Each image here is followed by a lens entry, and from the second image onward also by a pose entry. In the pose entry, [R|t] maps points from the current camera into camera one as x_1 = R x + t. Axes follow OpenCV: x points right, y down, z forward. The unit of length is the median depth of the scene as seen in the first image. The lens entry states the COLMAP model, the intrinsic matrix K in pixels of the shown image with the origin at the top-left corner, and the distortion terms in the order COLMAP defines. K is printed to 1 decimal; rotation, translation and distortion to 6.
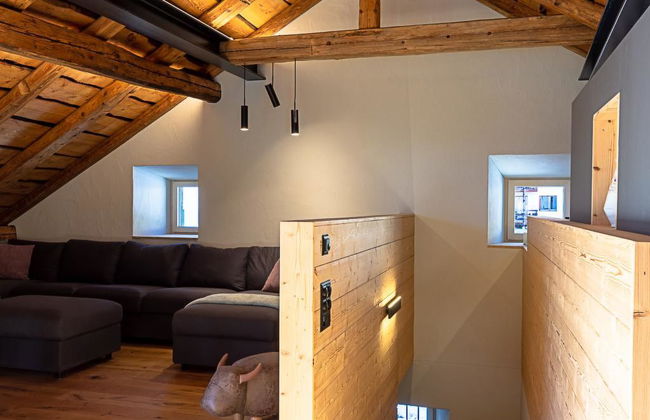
lens RADIAL K [[590.1, 0, 325.0], [0, 590.1, 210.0], [0, 0, 1]] dist [0.005159, -0.007453]
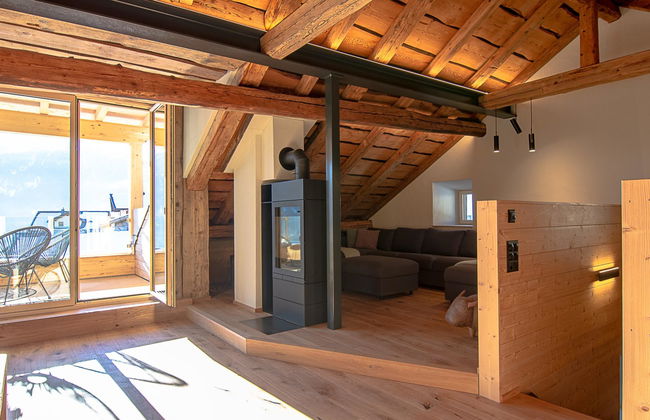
lens RADIAL K [[396.2, 0, 325.0], [0, 396.2, 210.0], [0, 0, 1]] dist [-0.036463, 0.000522]
pose [[0.787354, -0.025138, -0.615989, 0.132248], [0.008744, 0.999523, -0.029613, 0.037261], [0.616439, 0.017929, 0.787198, -0.047339]]
